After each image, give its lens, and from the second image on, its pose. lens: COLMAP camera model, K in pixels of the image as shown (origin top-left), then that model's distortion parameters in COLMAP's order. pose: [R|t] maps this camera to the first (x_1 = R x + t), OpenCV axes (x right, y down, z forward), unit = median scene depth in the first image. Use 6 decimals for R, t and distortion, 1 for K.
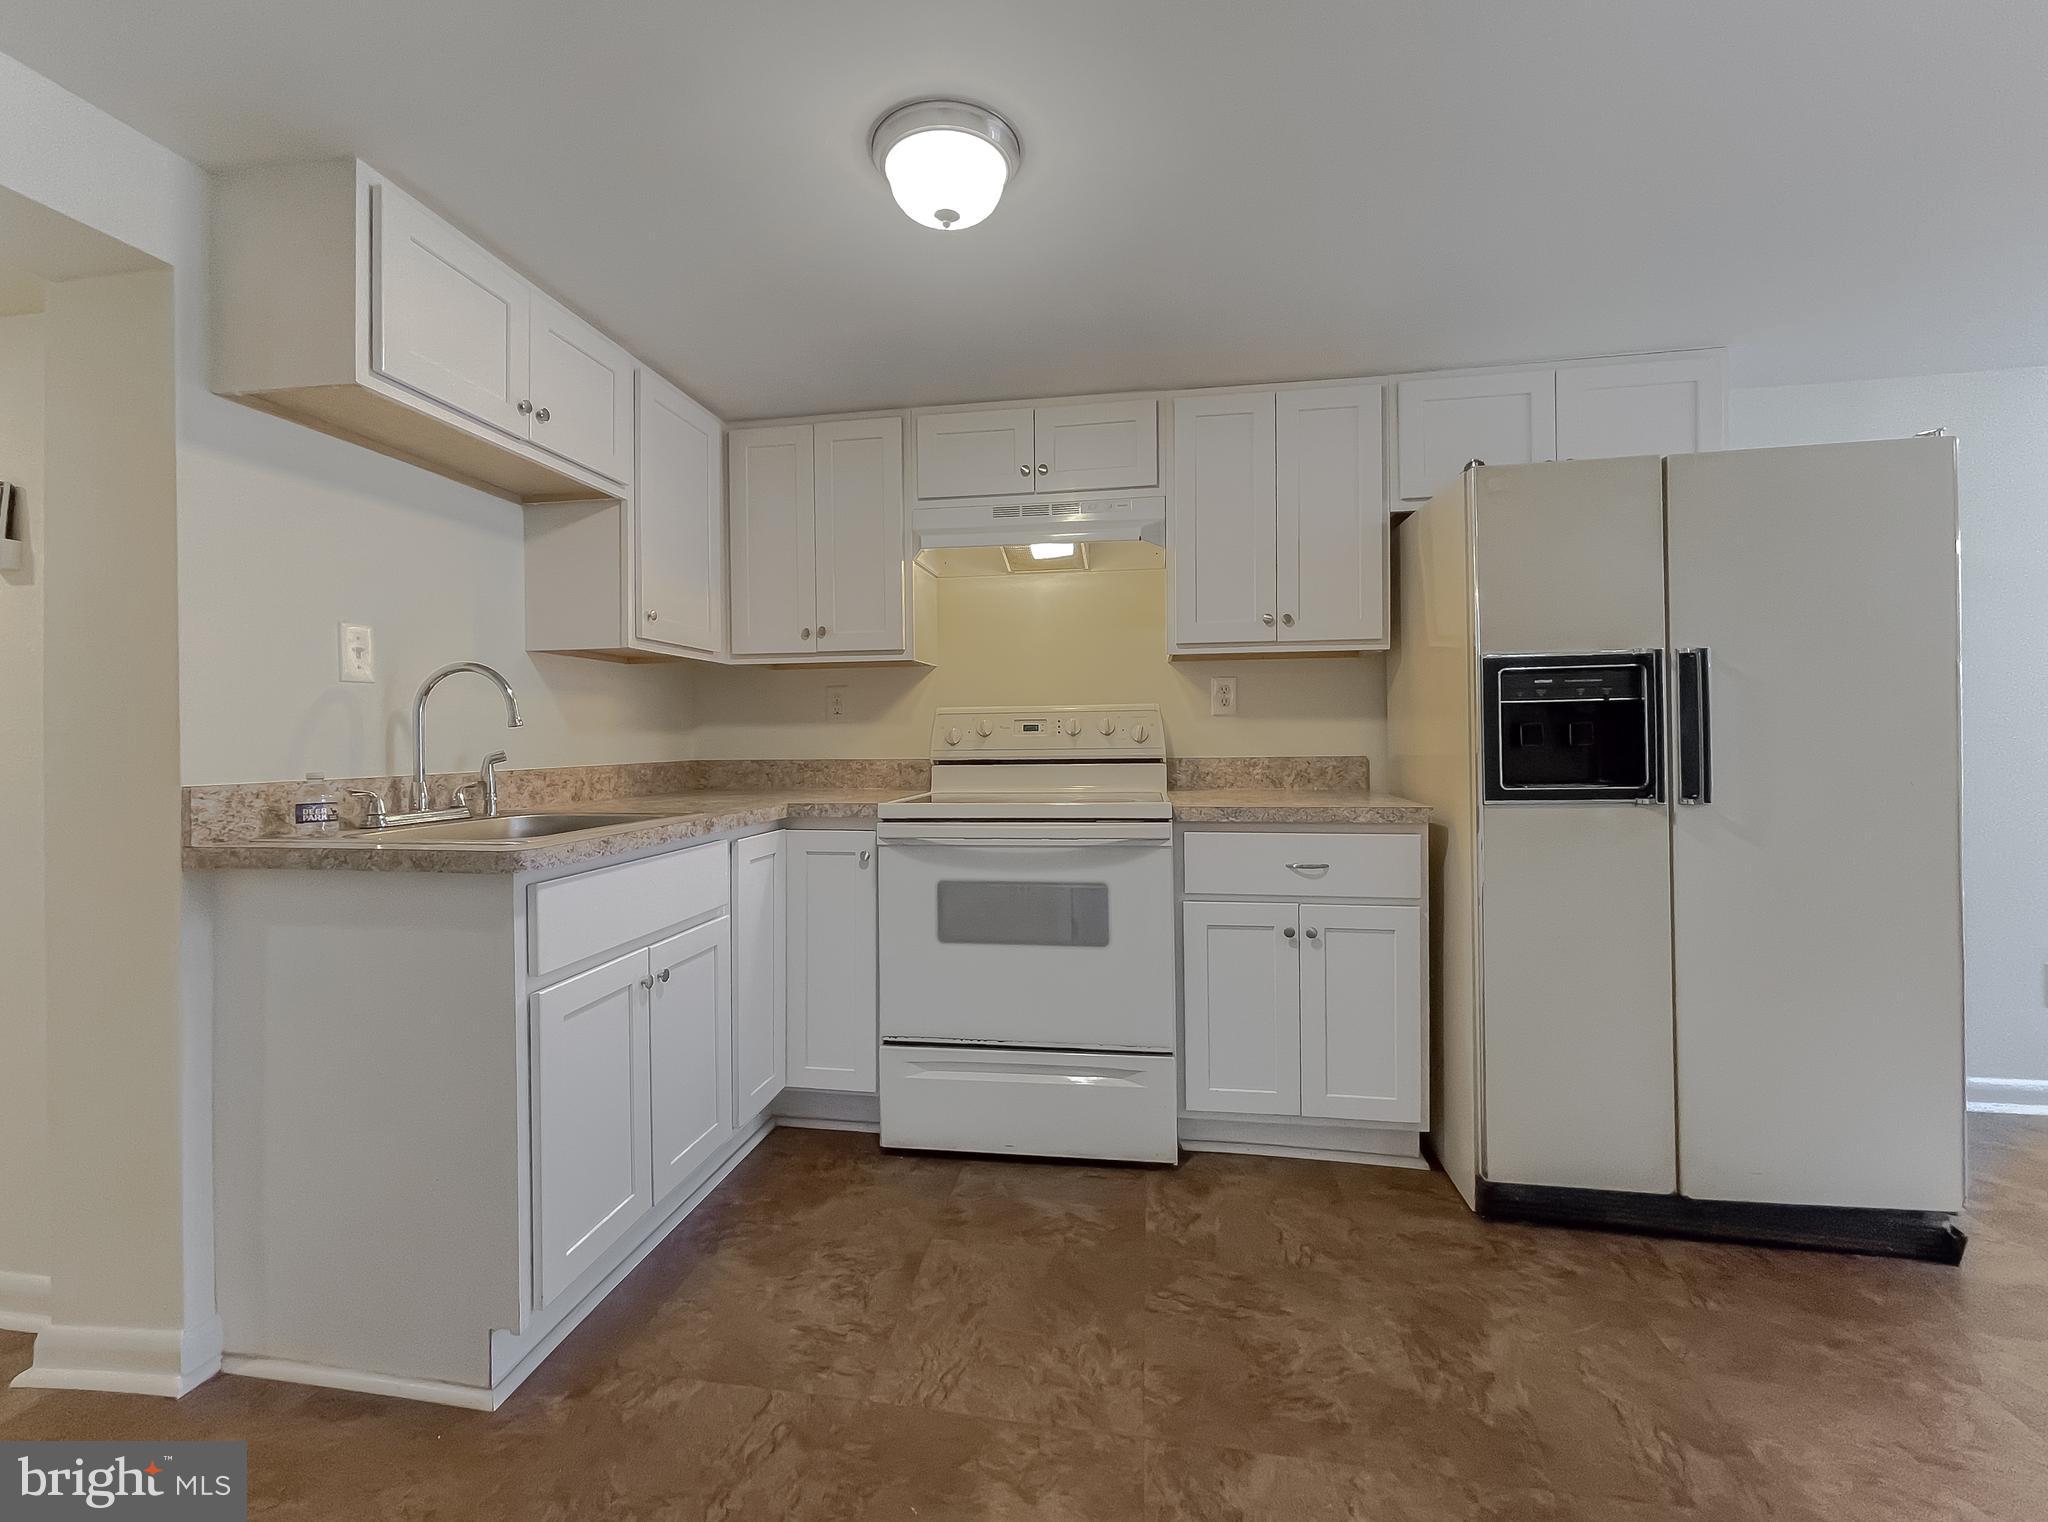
lens RADIAL K [[854.0, 0, 1010.0], [0, 854.0, 738.2], [0, 0, 1]] dist [-0.000023, 0.000724]
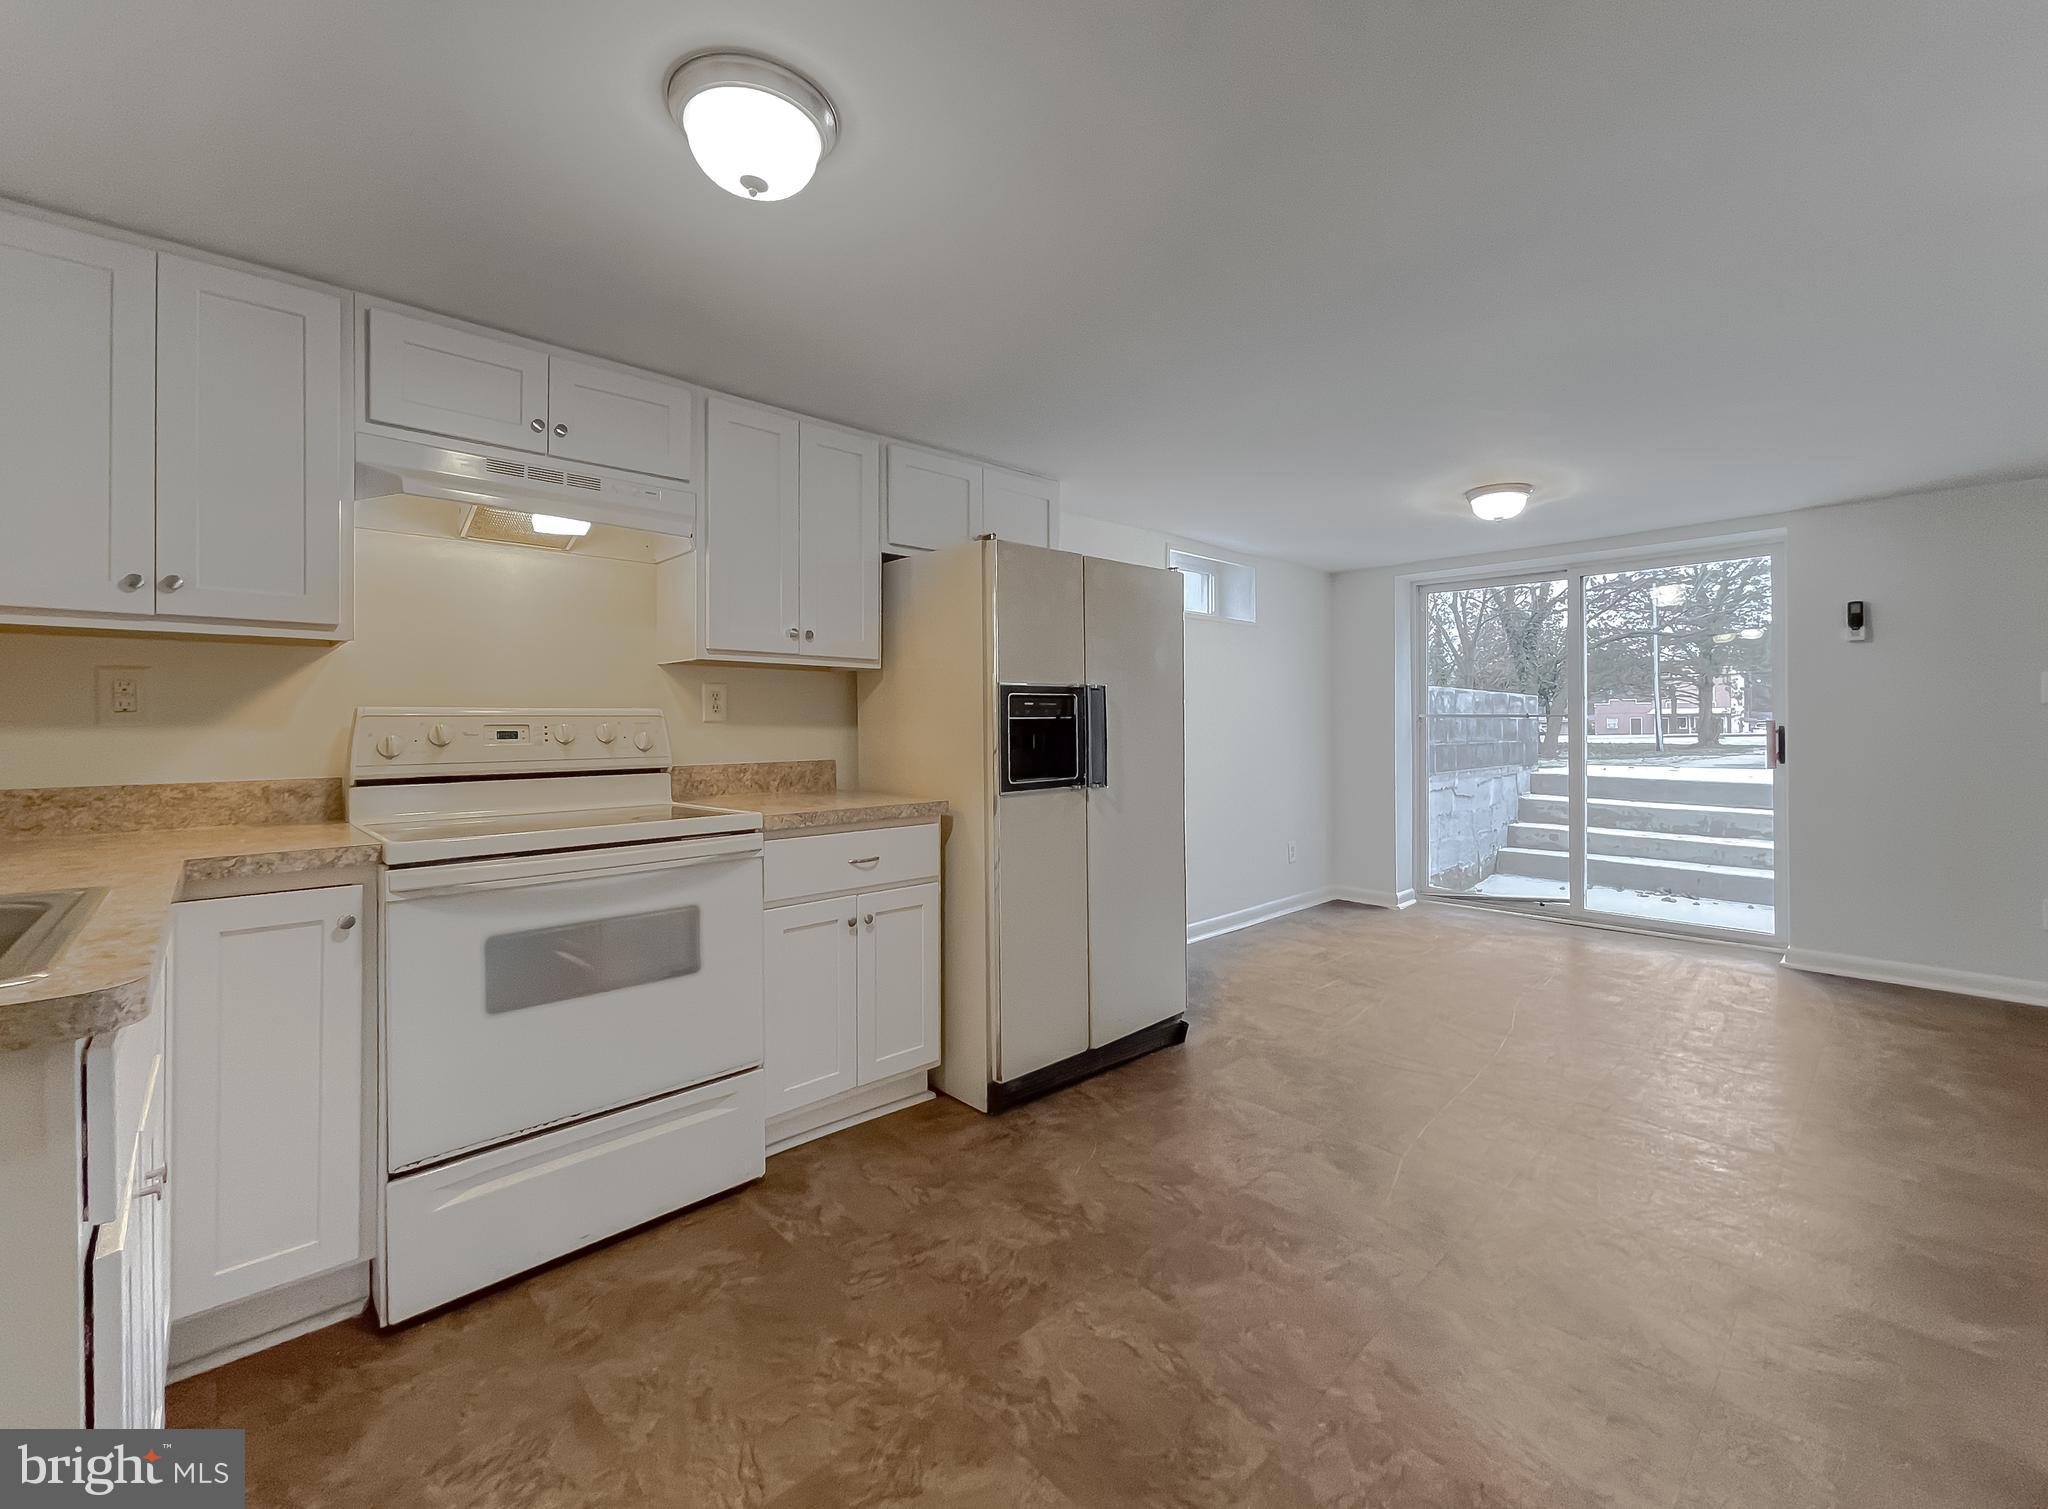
lens RADIAL K [[864.5, 0, 1014.4], [0, 864.5, 722.6], [0, 0, 1]] dist [-0.012104, 0.009377]
pose [[0.609880, 0.009734, 0.792434, -0.432724], [0.002671, 0.999894, -0.014338, -0.014226], [-0.792489, 0.010861, 0.609790, 0.152337]]
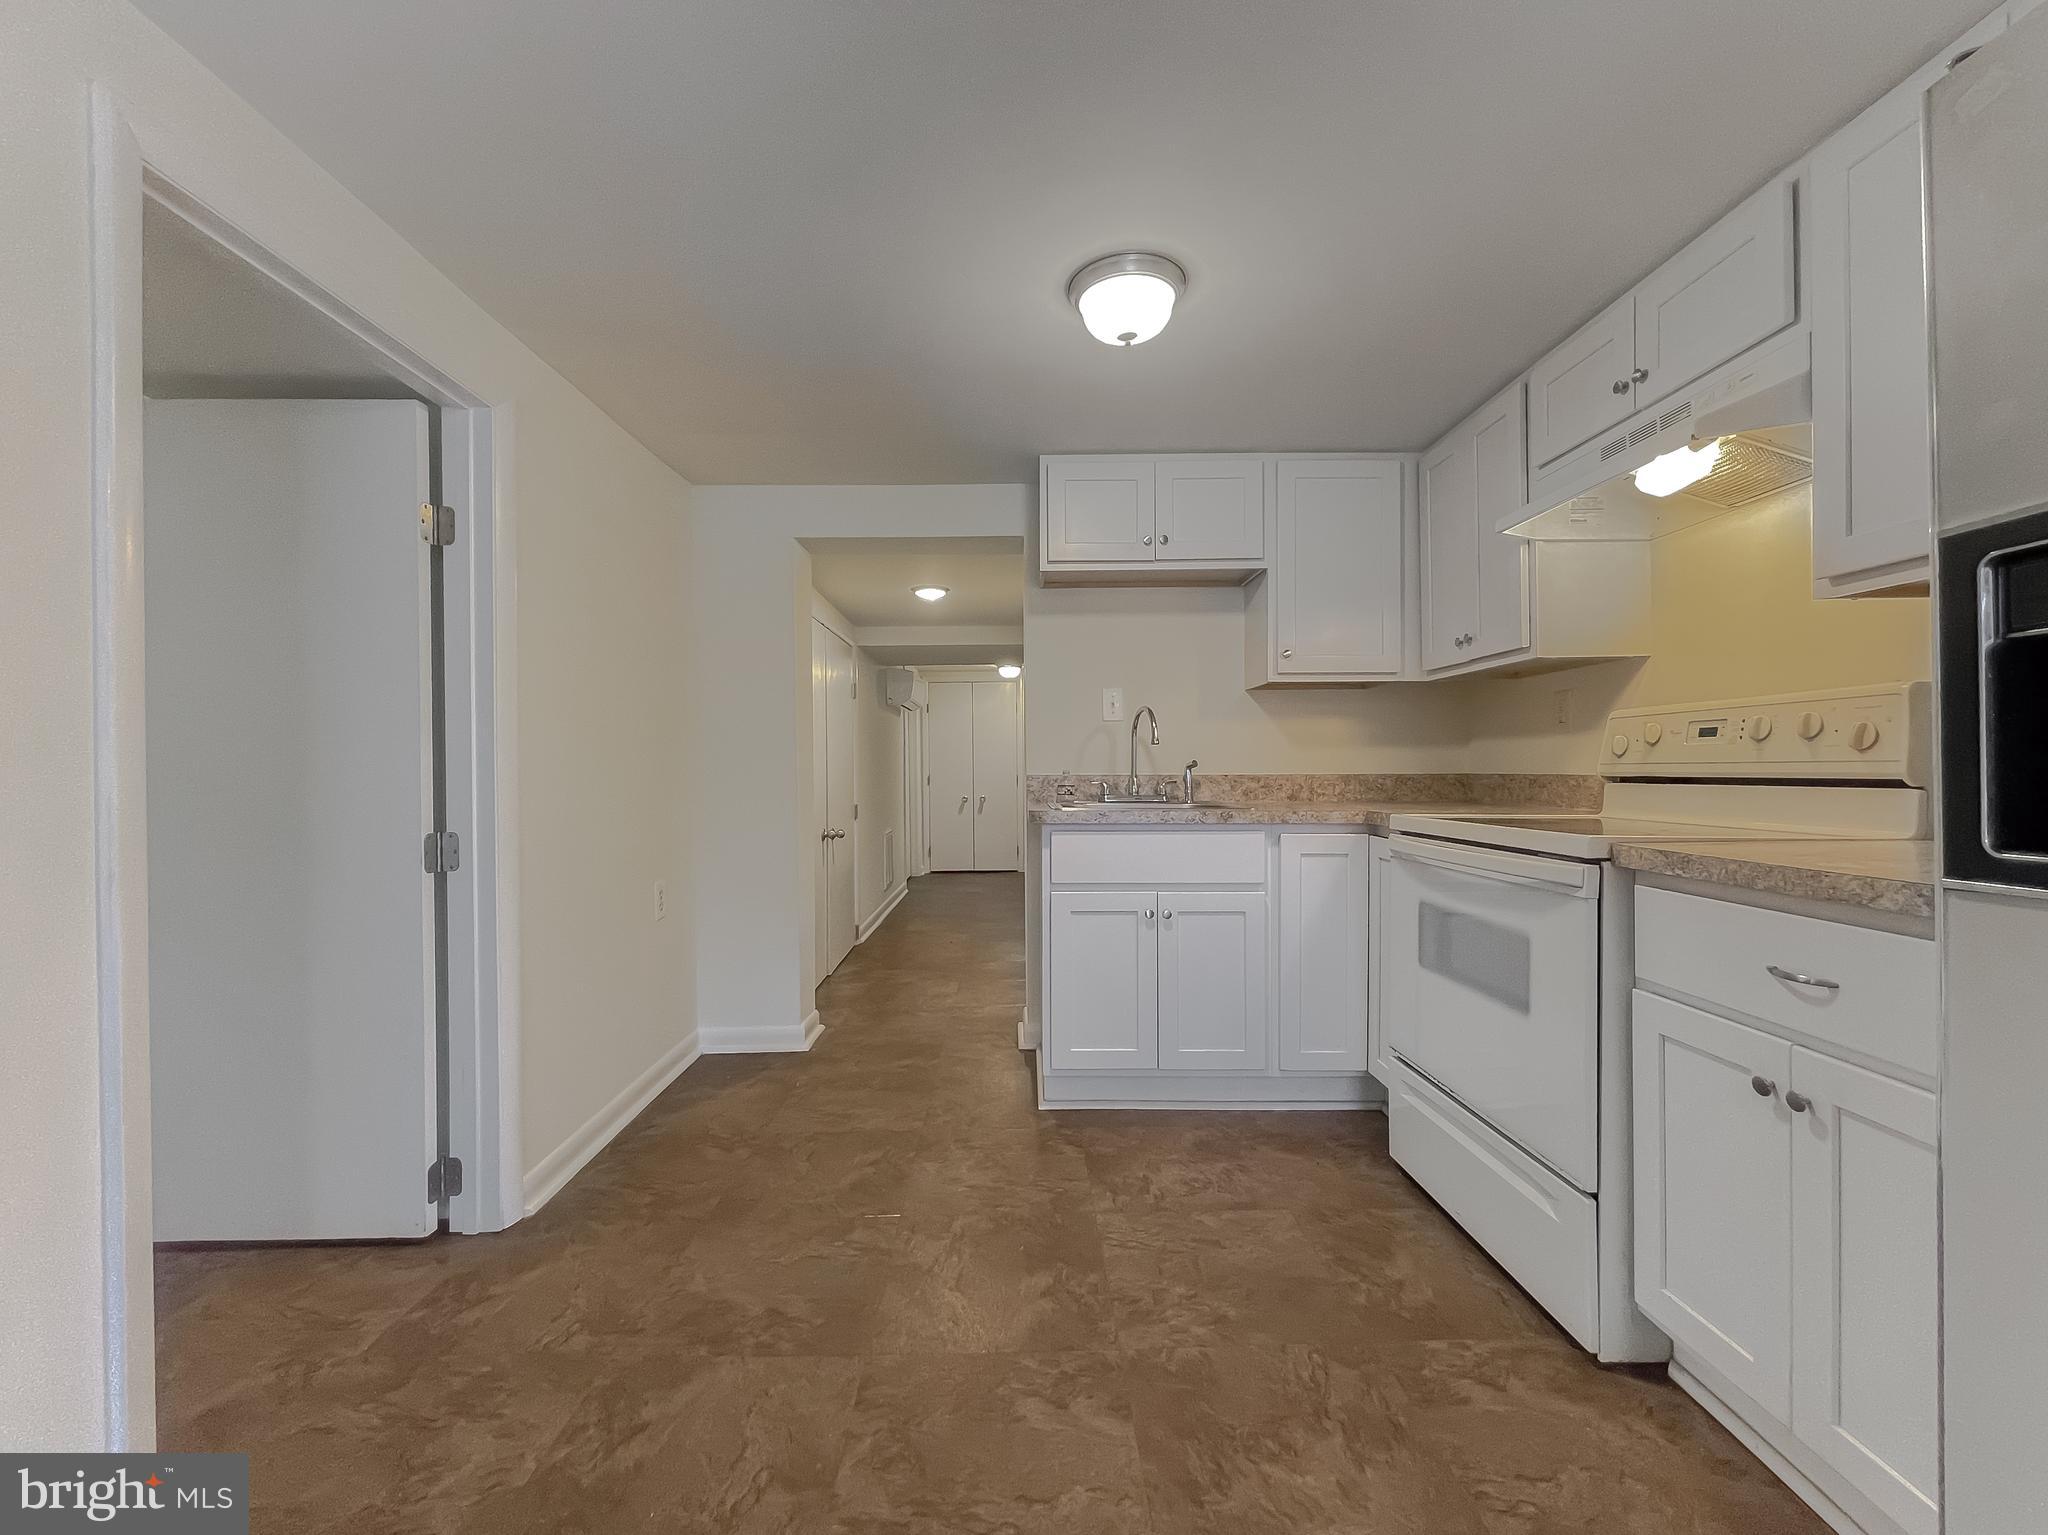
lens RADIAL K [[837.5, 0, 1017.9], [0, 837.5, 773.9], [0, 0, 1]] dist [0.000614, 0.000591]
pose [[0.169287, 0.016459, -0.985429, 0.786842], [0.000335, 0.999860, 0.016757, 0.013434], [0.985567, -0.003167, 0.169258, 0.428704]]
